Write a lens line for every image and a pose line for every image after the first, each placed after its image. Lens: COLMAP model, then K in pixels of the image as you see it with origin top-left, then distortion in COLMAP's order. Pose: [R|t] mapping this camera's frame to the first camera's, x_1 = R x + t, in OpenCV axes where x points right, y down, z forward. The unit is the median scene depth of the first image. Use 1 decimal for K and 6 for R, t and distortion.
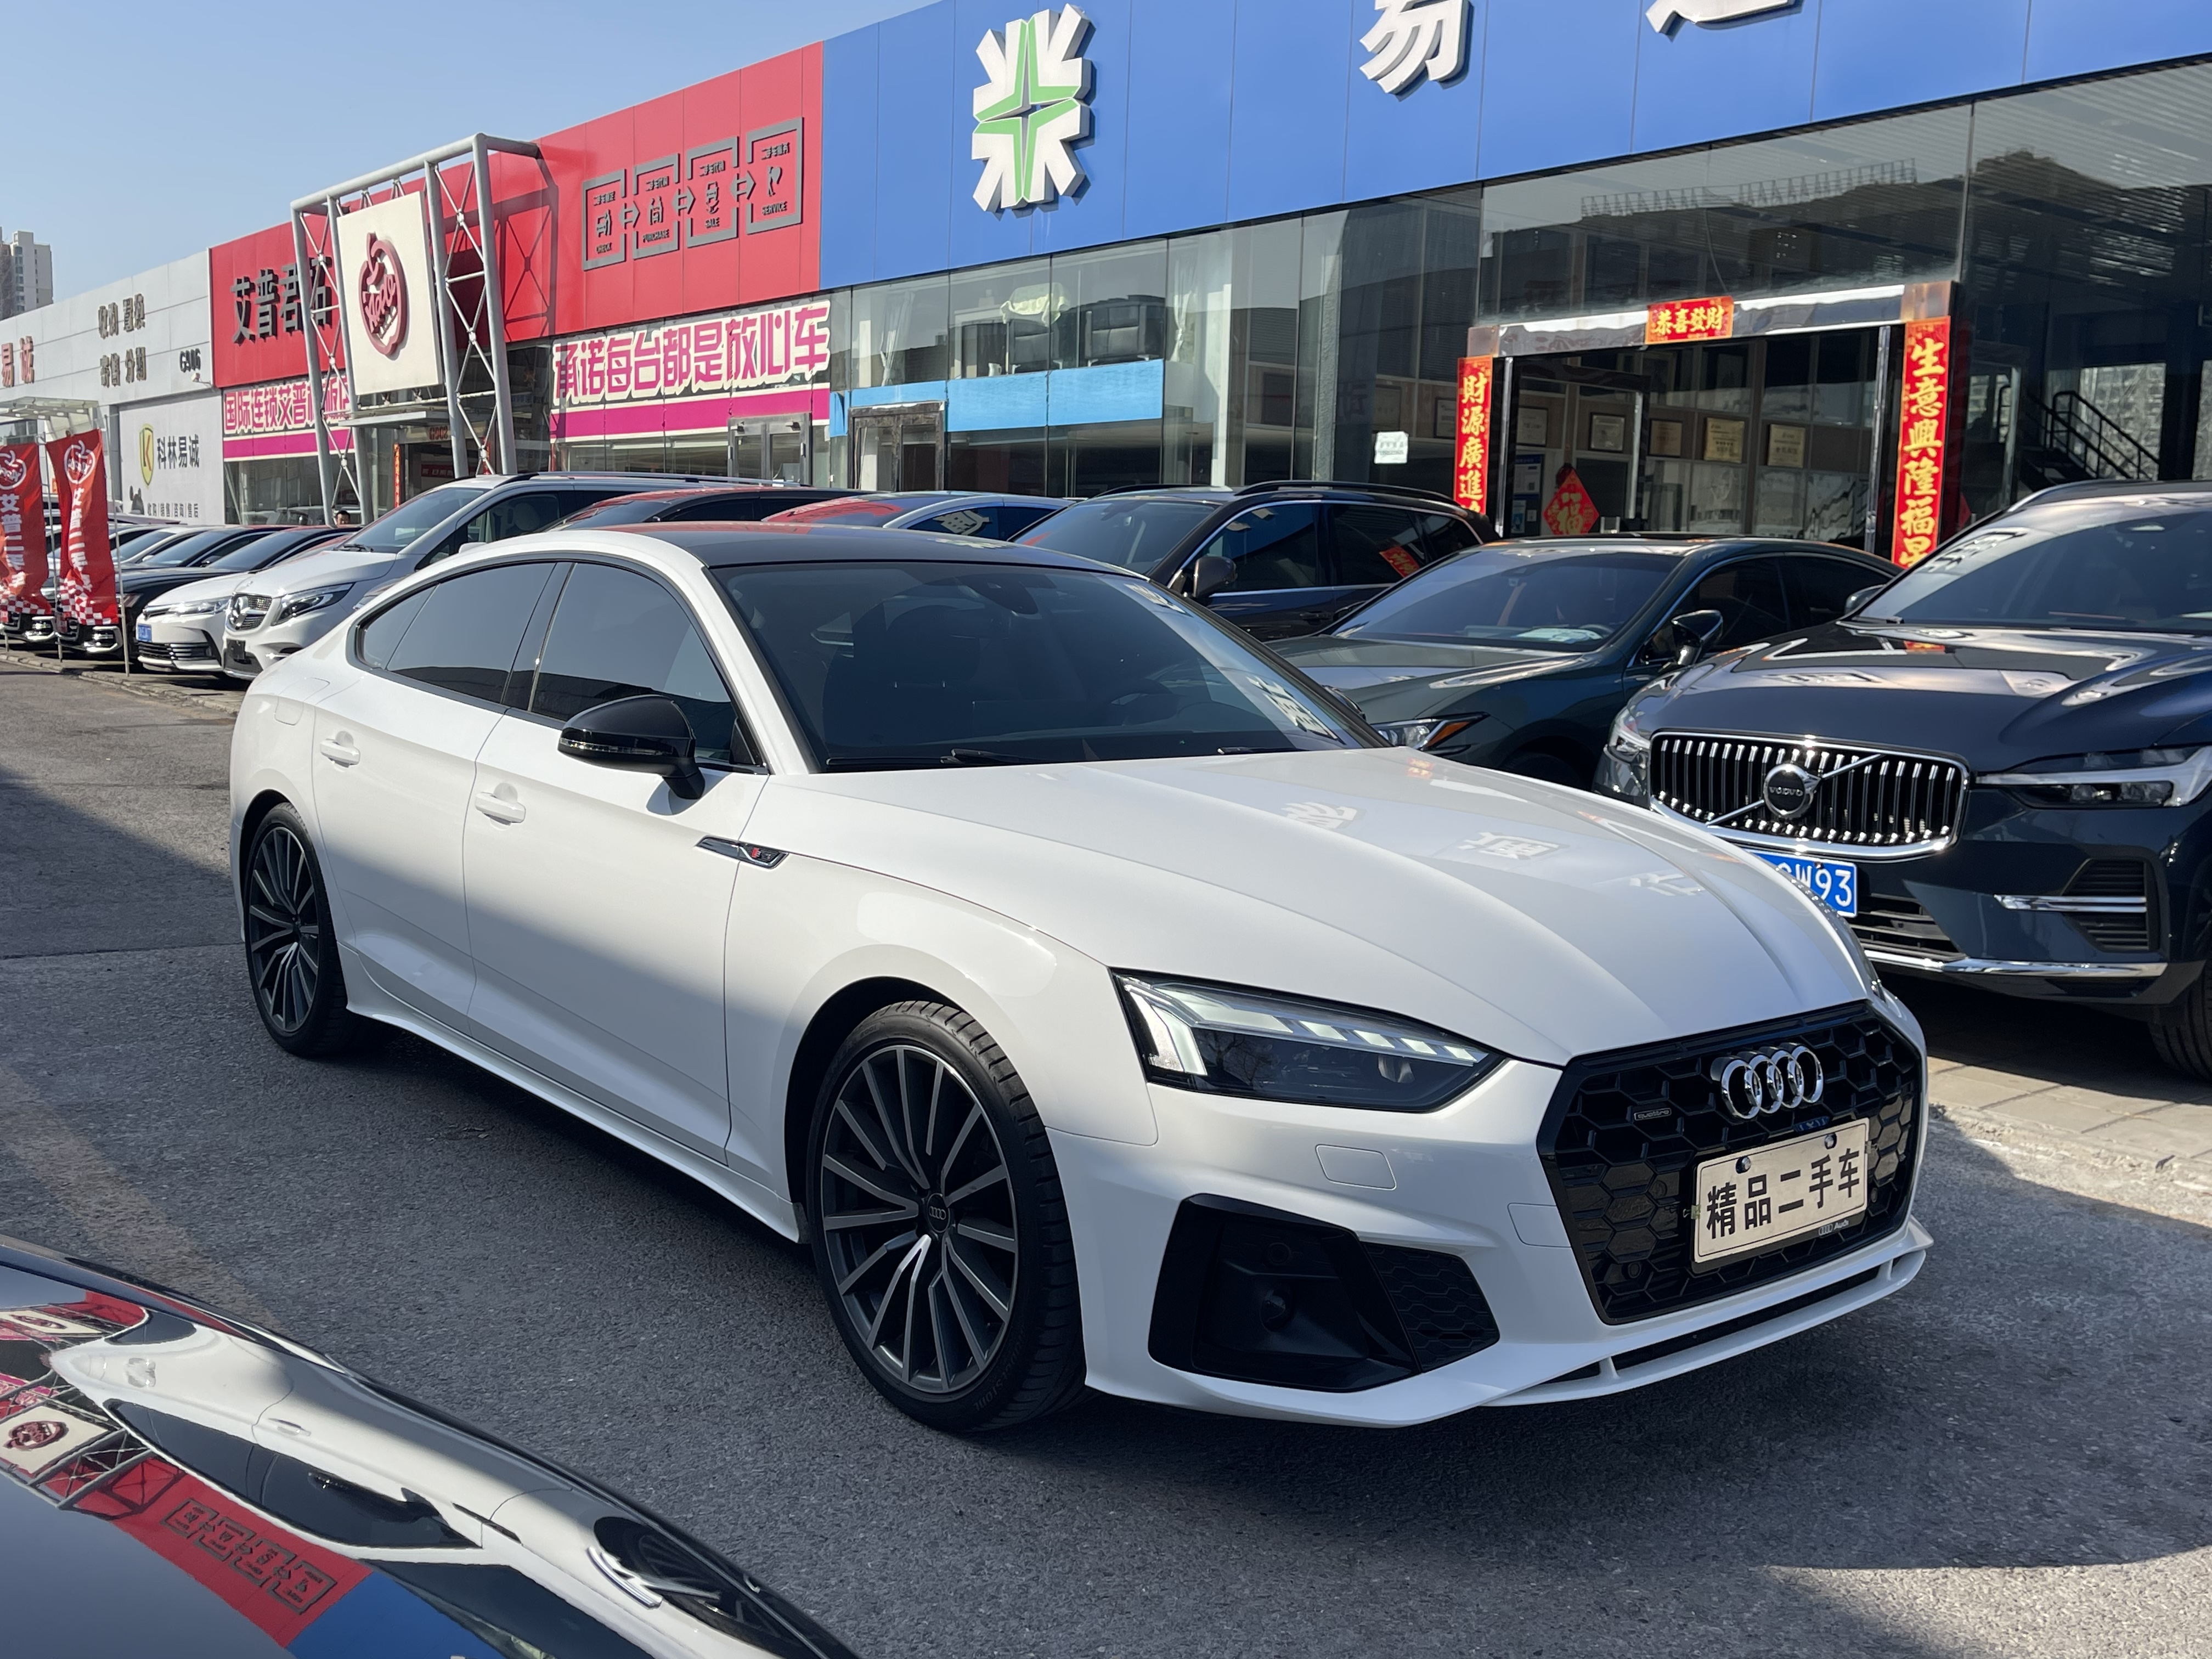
lens RADIAL K [[2043.3, 0, 1106.0], [0, 2043.3, 829.5], [0, 0, 1]] dist [0.014518, 0.010590]
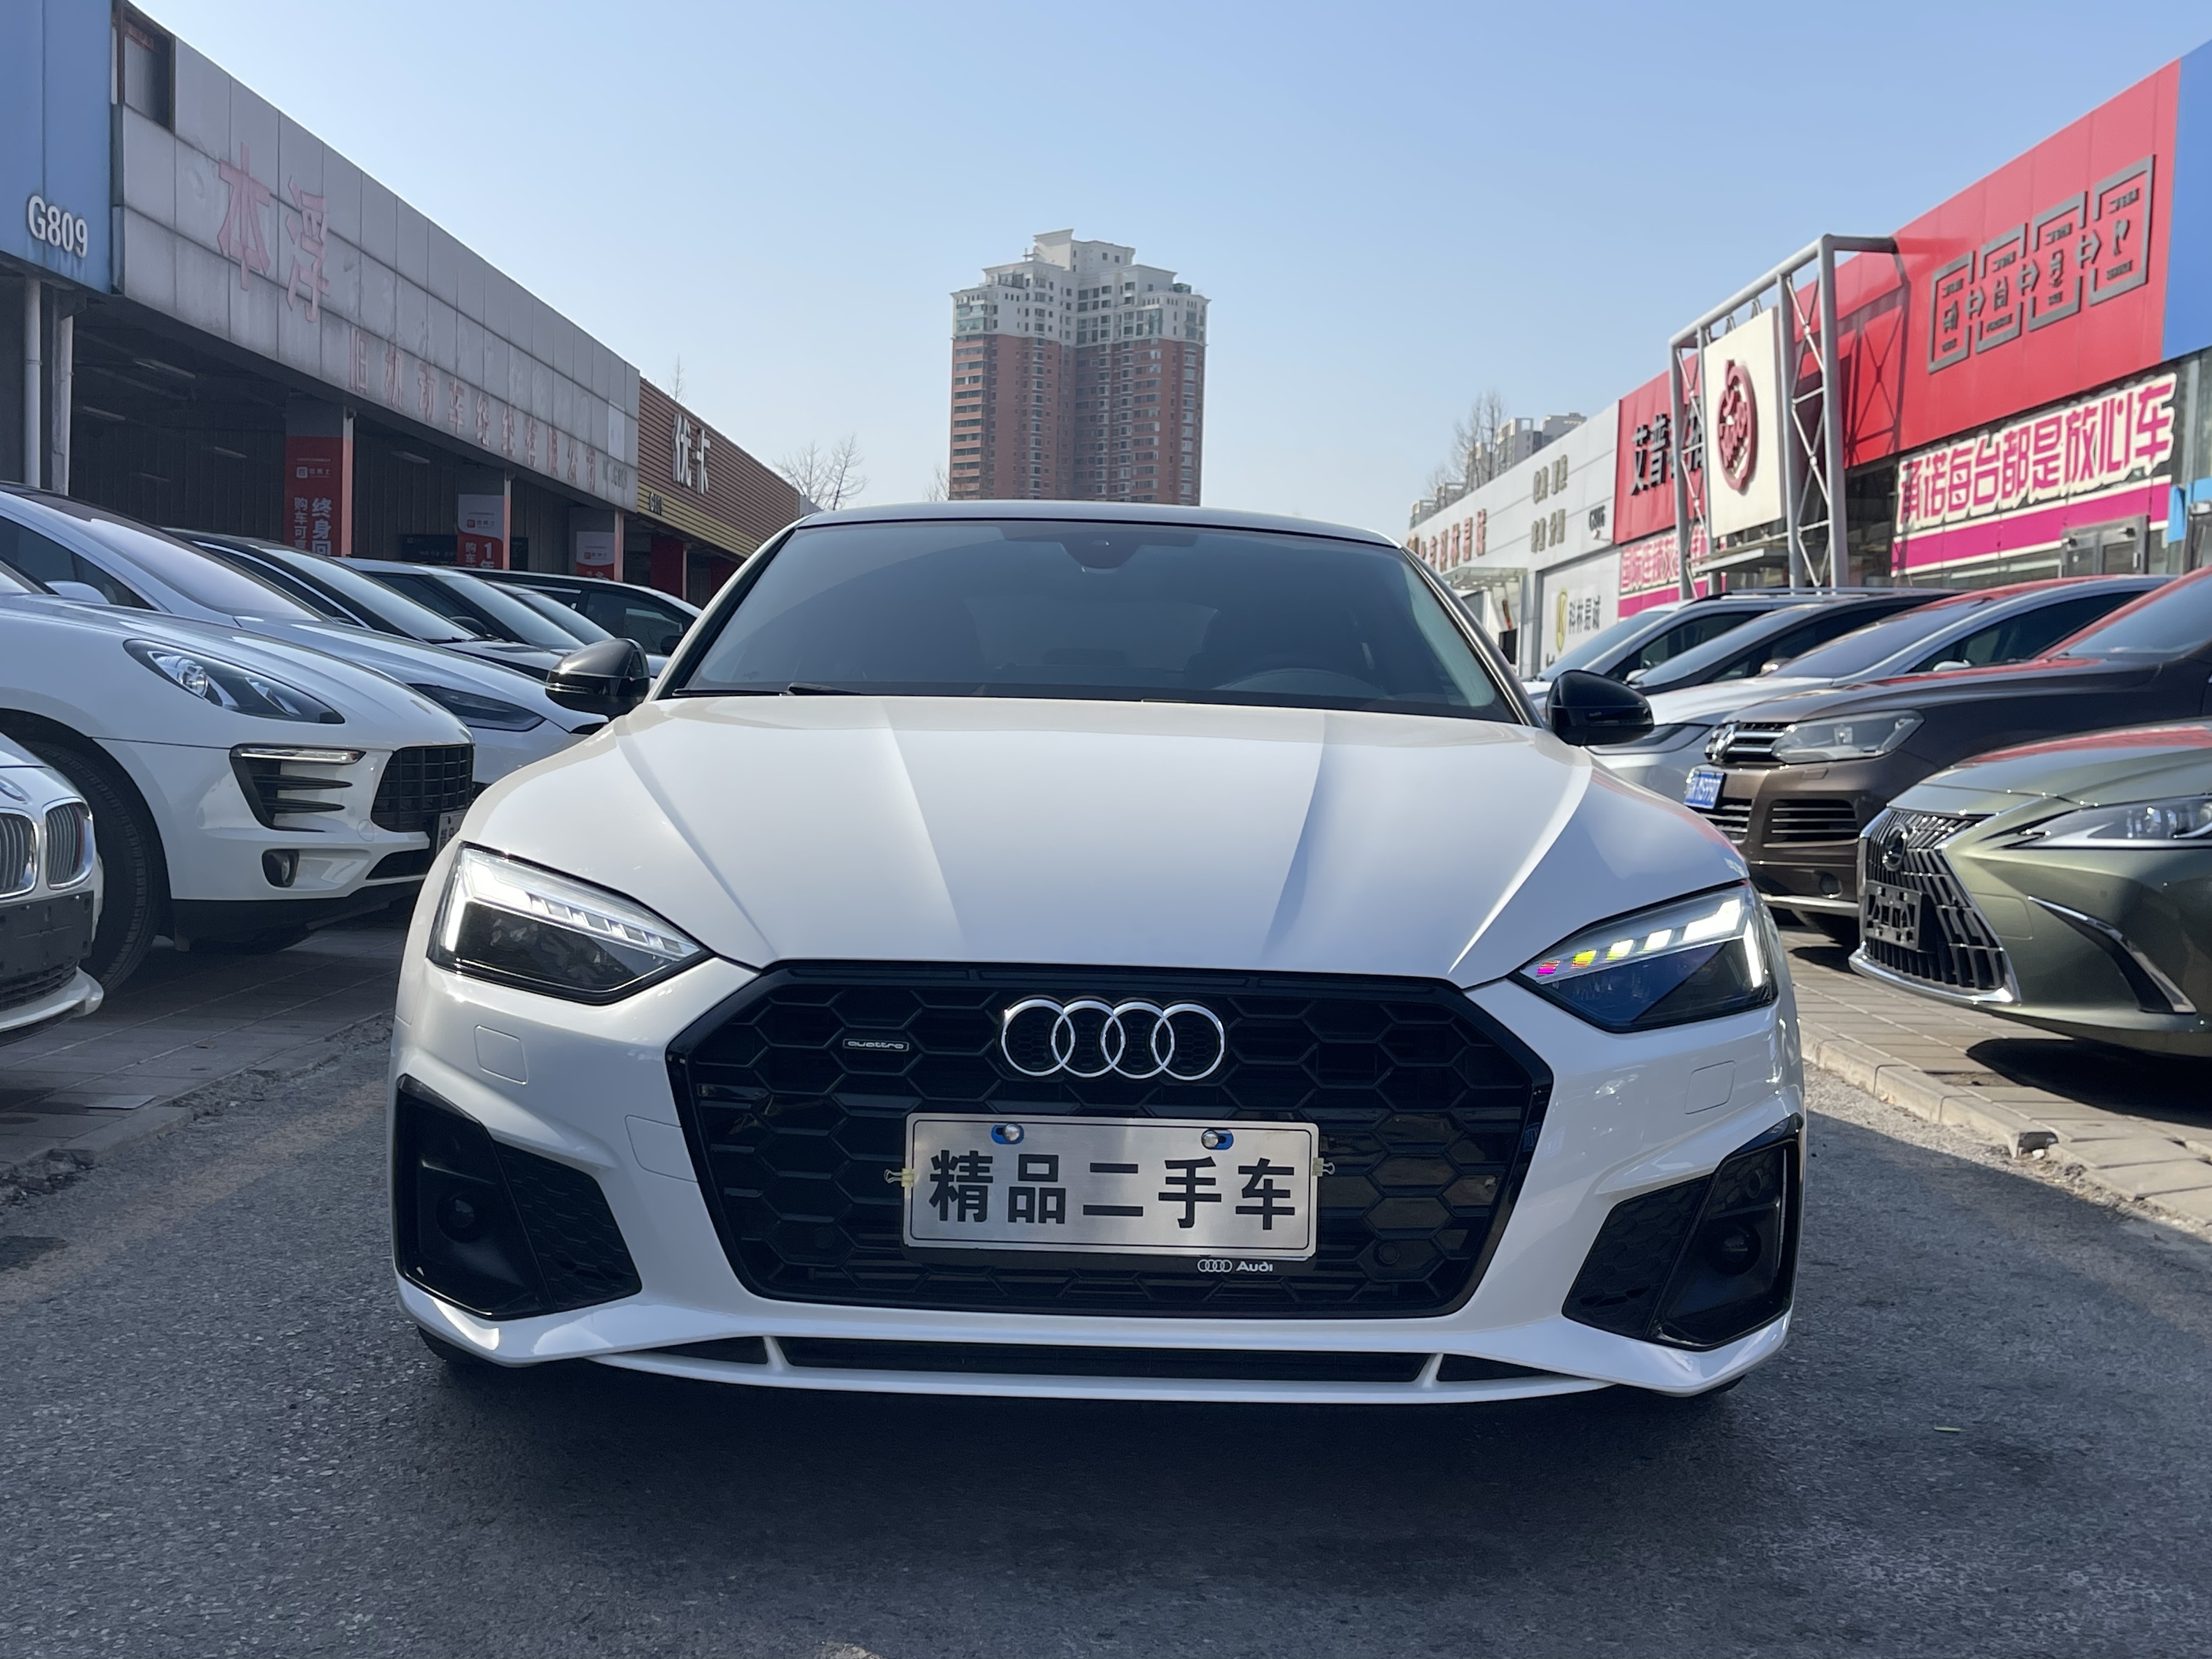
lens RADIAL K [[2381.4, 0, 1107.7], [0, 2381.4, 770.4], [0, 0, 1]] dist [0.029824, 0.016870]
pose [[0.788901, 0.008734, -0.614458, 0.107355], [-0.082763, 0.992299, -0.092155, 0.013265], [0.608922, 0.123556, 0.783549, 0.038481]]
